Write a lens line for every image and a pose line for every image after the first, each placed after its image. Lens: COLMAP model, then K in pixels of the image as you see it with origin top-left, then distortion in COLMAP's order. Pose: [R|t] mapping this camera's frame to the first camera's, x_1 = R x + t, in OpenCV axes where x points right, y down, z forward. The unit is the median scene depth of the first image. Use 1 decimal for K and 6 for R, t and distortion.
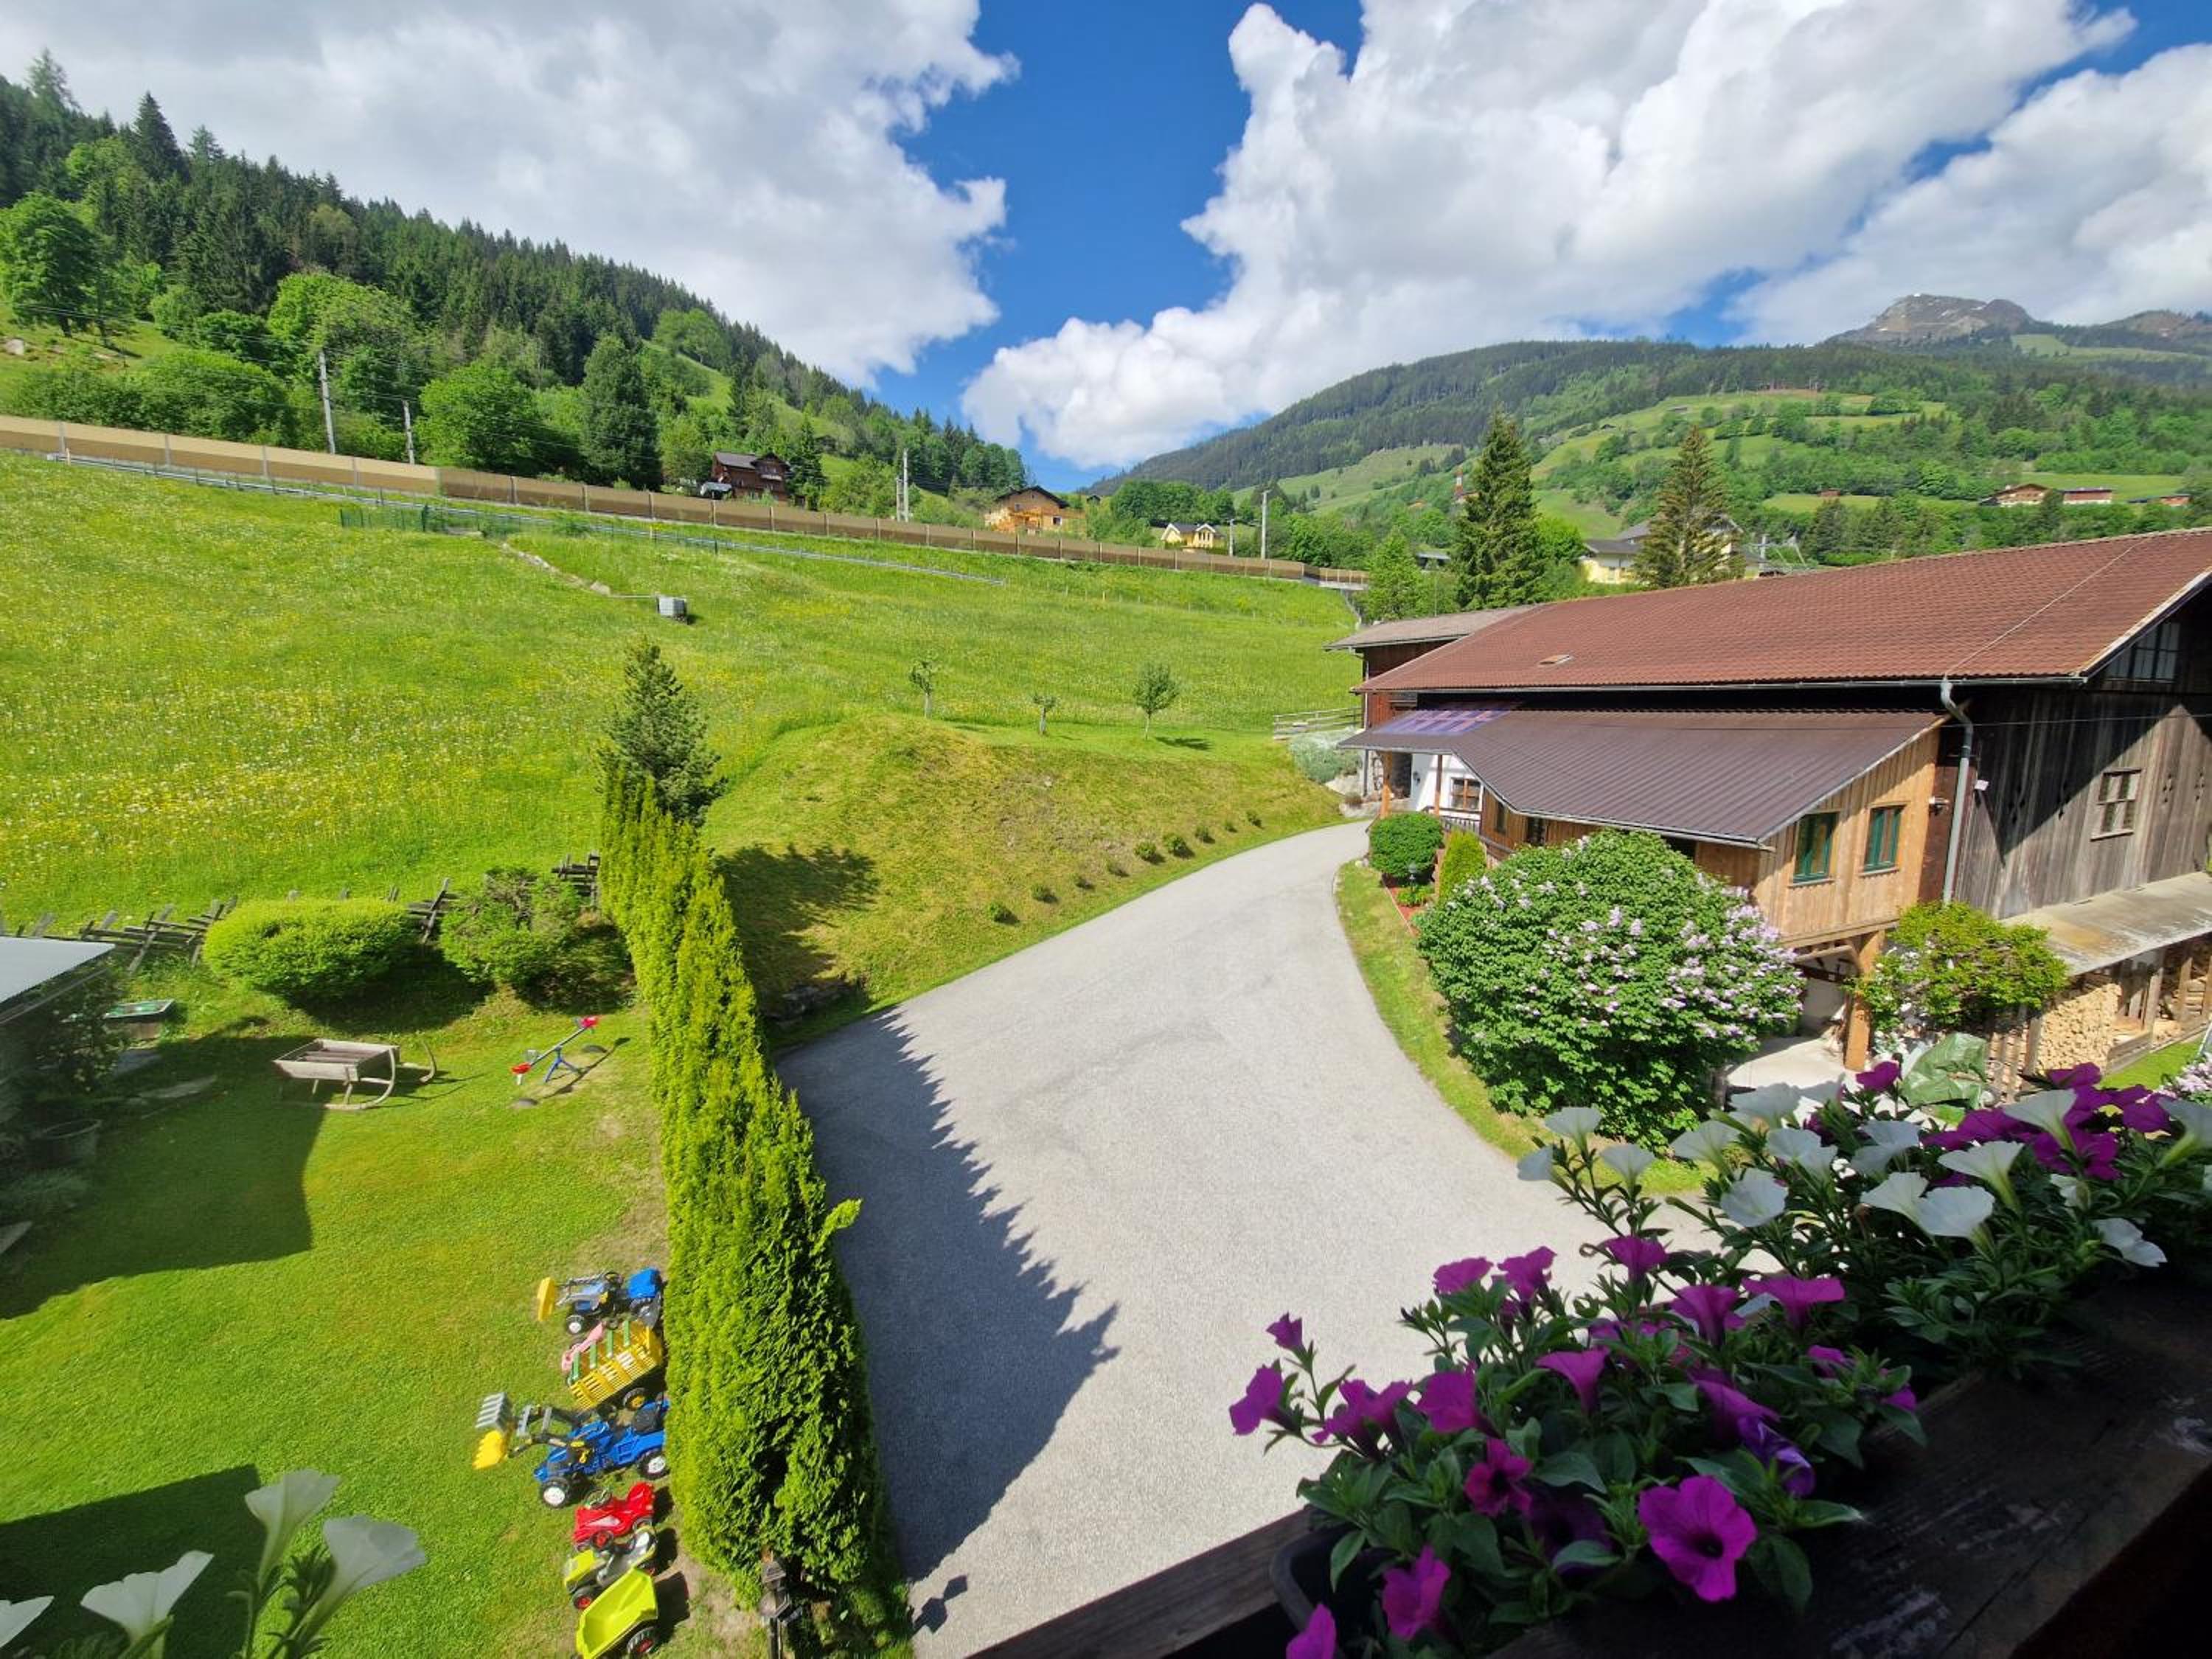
lens RADIAL K [[897.2, 0, 1103.7], [0, 897.2, 835.7], [0, 0, 1]] dist [0.006072, -0.004783]
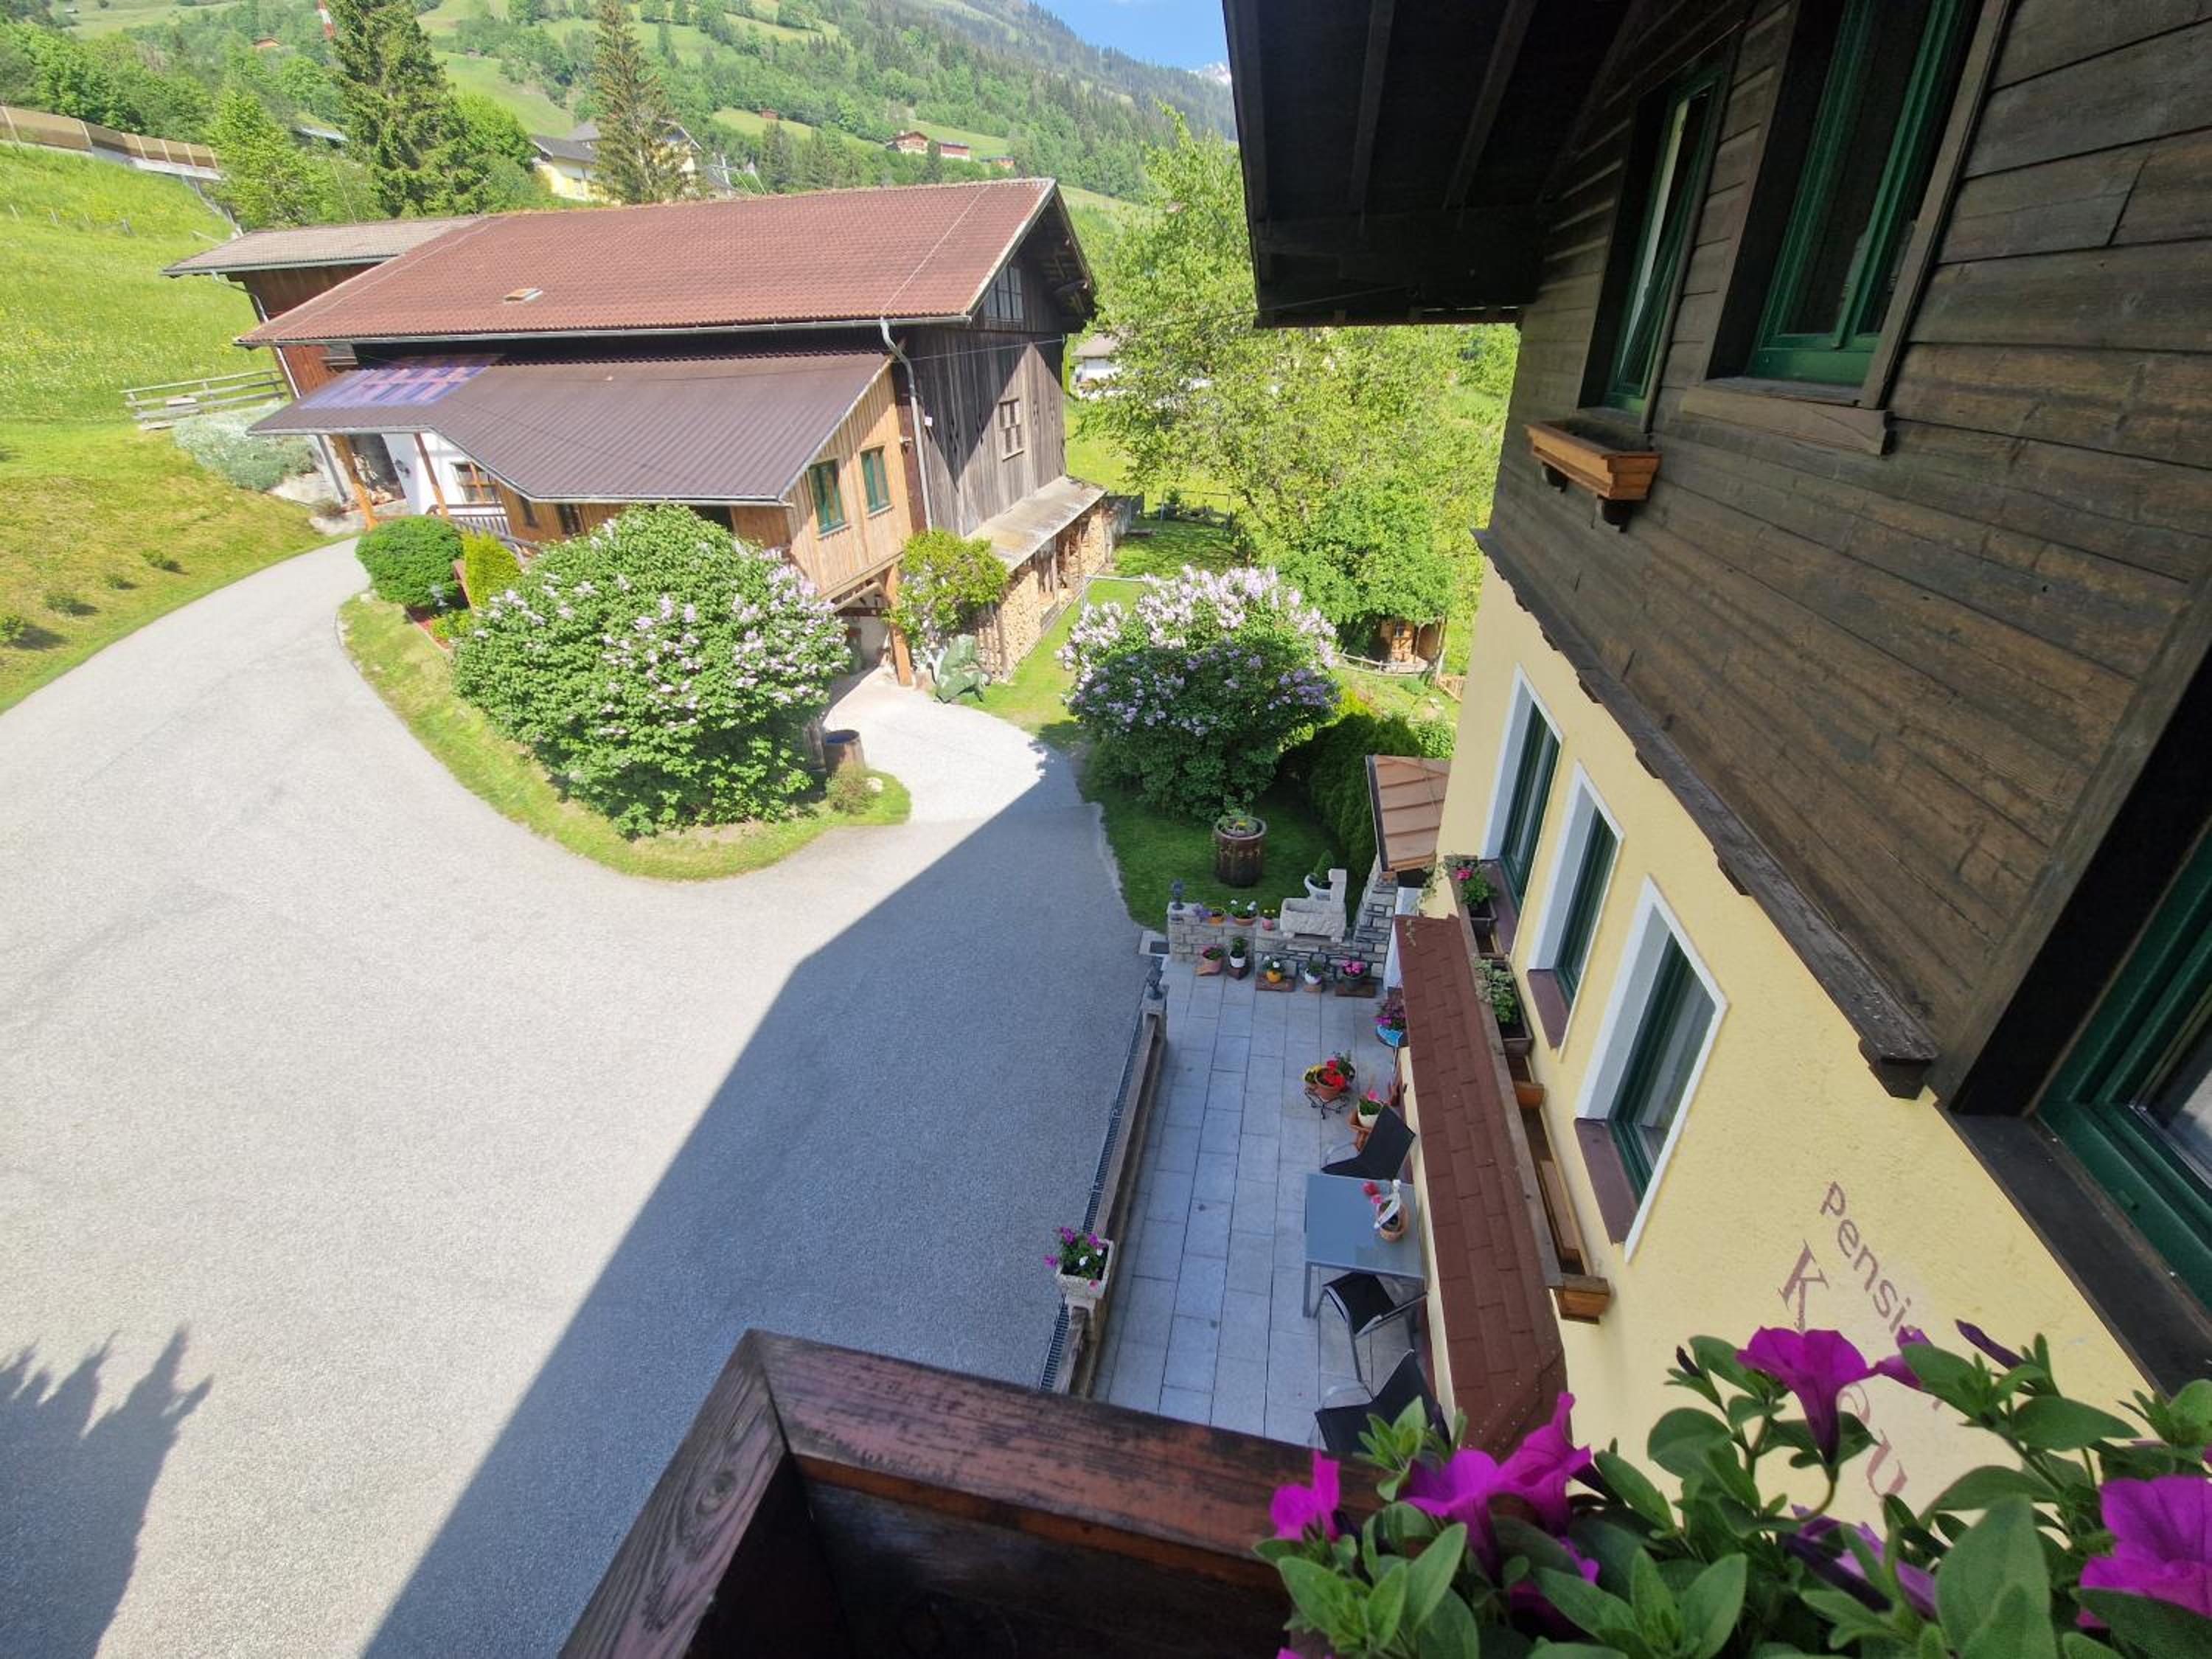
lens RADIAL K [[897.2, 0, 1116.5], [0, 897.2, 828.8], [0, 0, 1]] dist [0.006072, -0.004783]
pose [[0.582466, -0.399855, 0.707707, 0.054003], [0.143307, 0.907521, 0.394803, -0.000772], [-0.800123, -0.128540, 0.585902, 0.033106]]
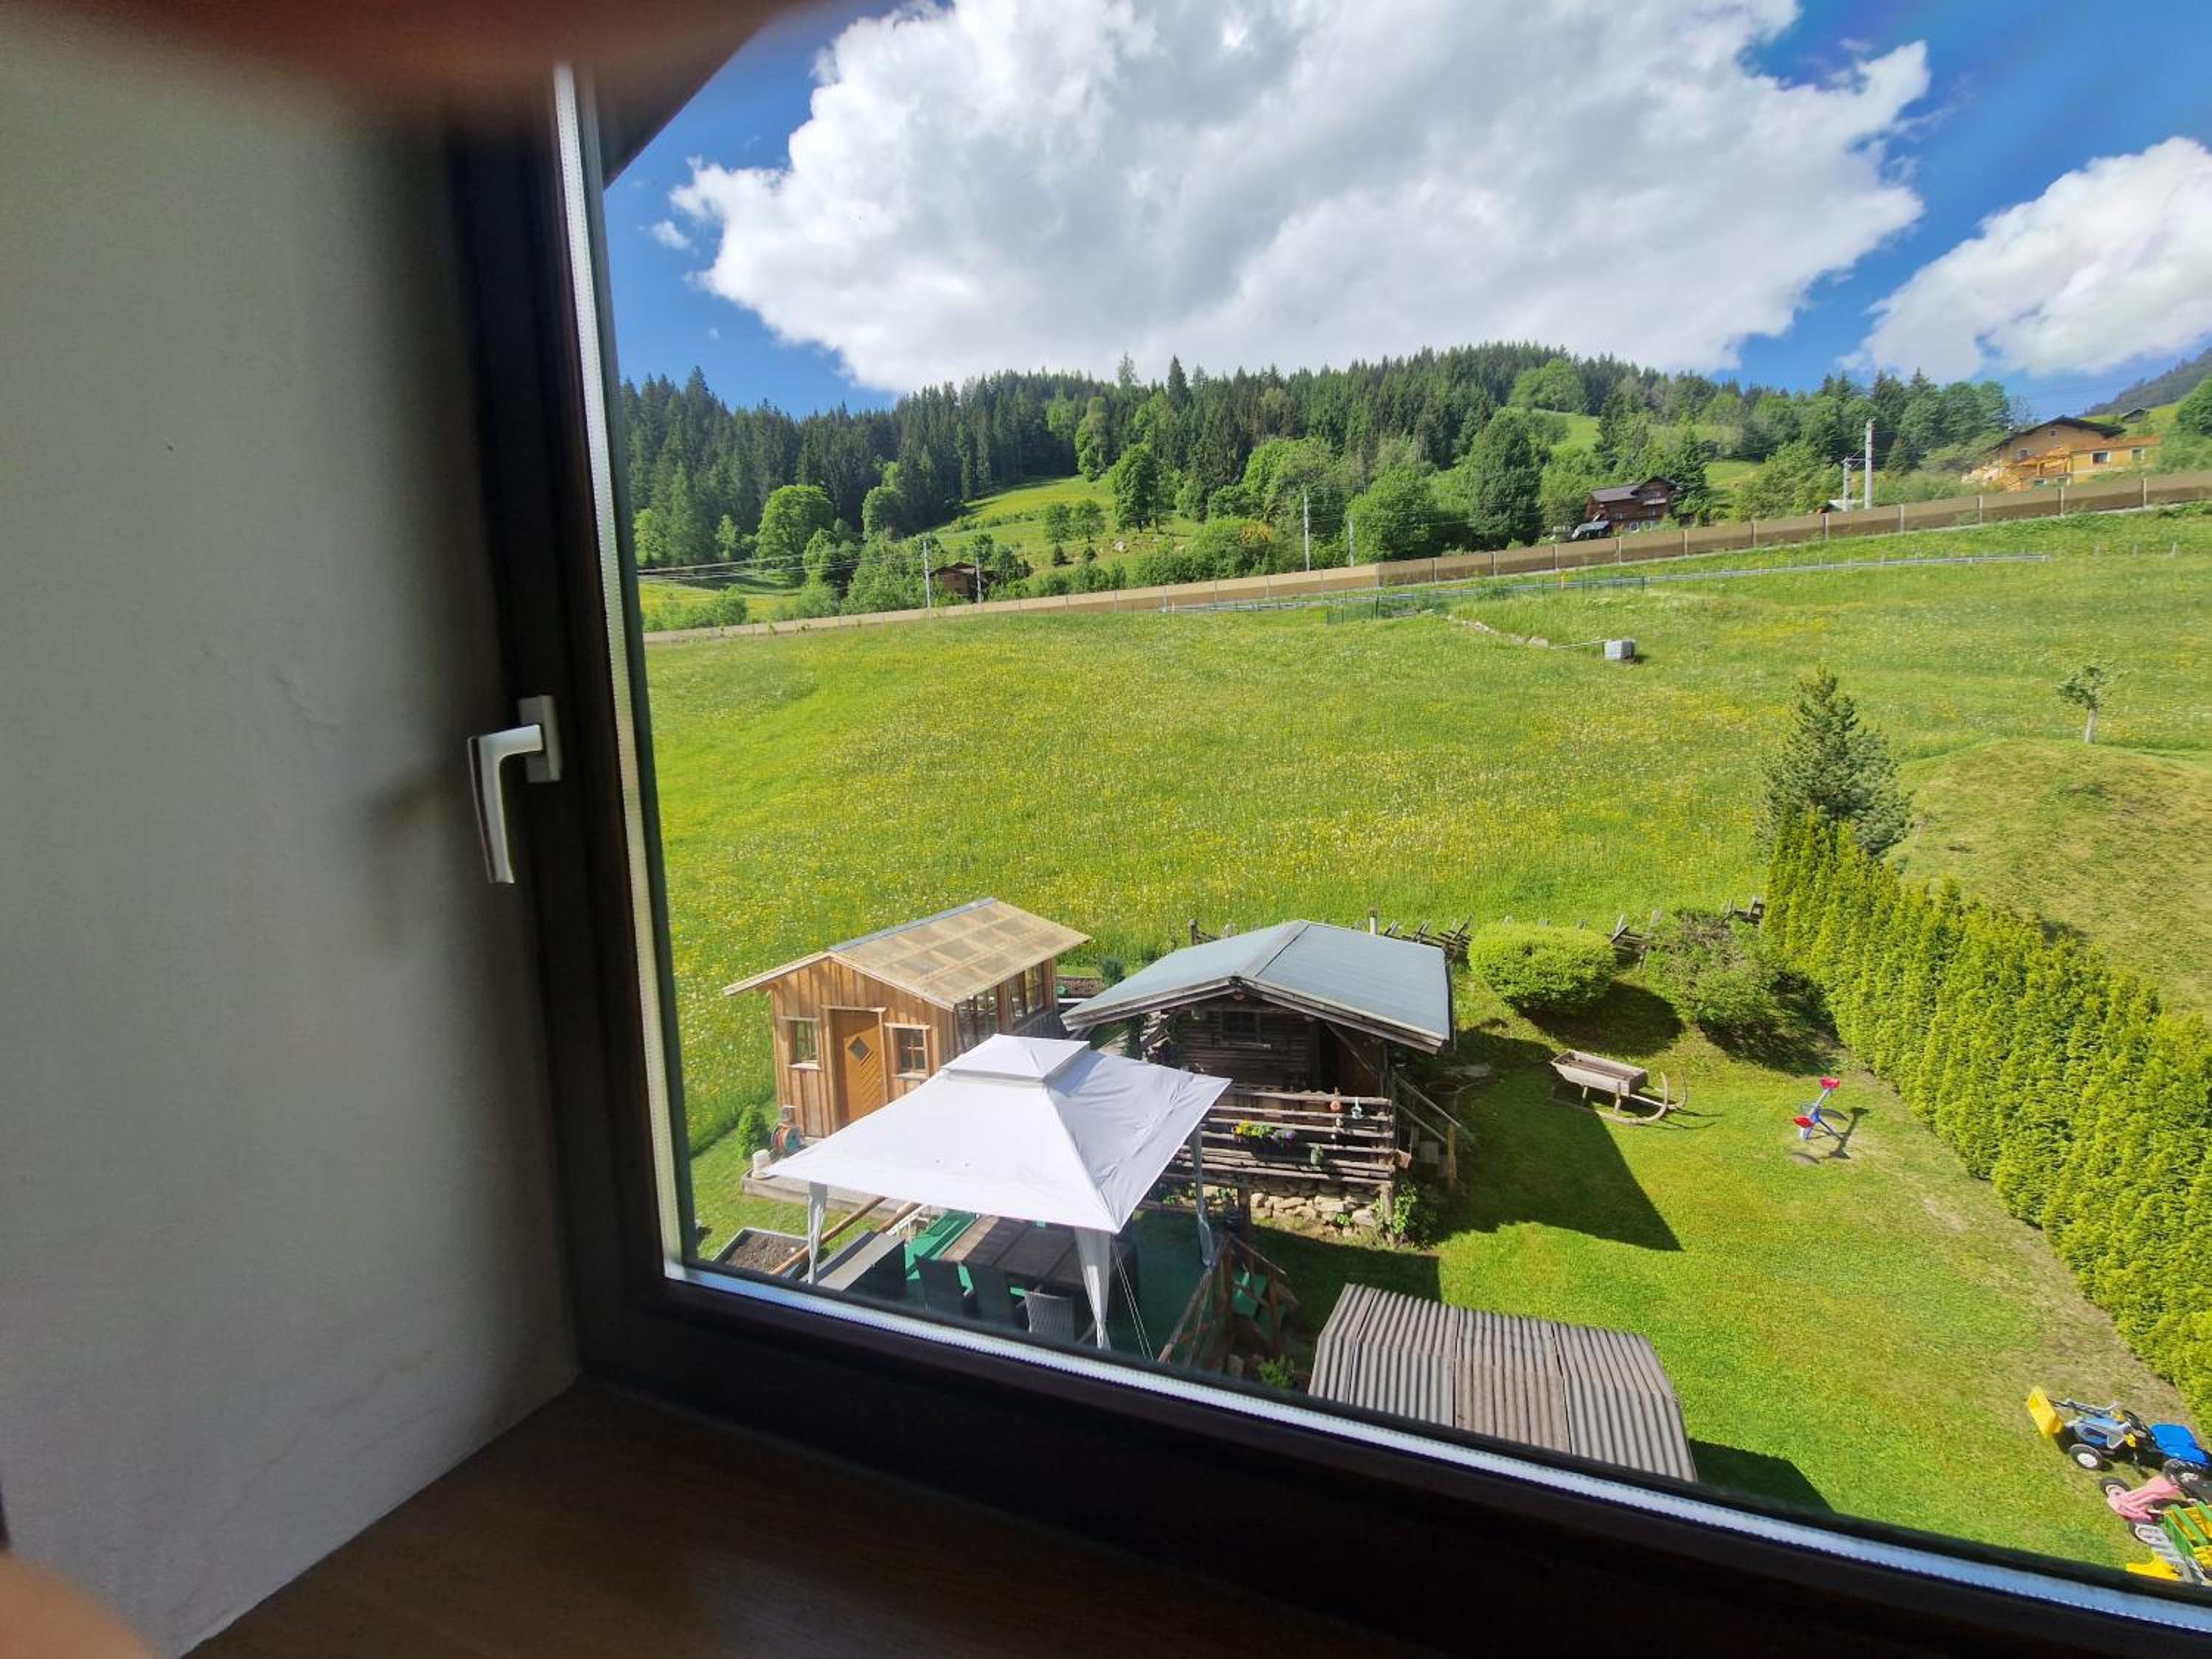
lens RADIAL K [[897.2, 0, 1100.5], [0, 897.2, 835.7], [0, 0, 1]] dist [0.006072, -0.004783]
pose [[0.660224, 0.012486, -0.750965, -0.113449], [-0.051318, 0.998275, -0.028518, 0.005018], [0.749313, 0.057366, 0.659726, -0.059522]]
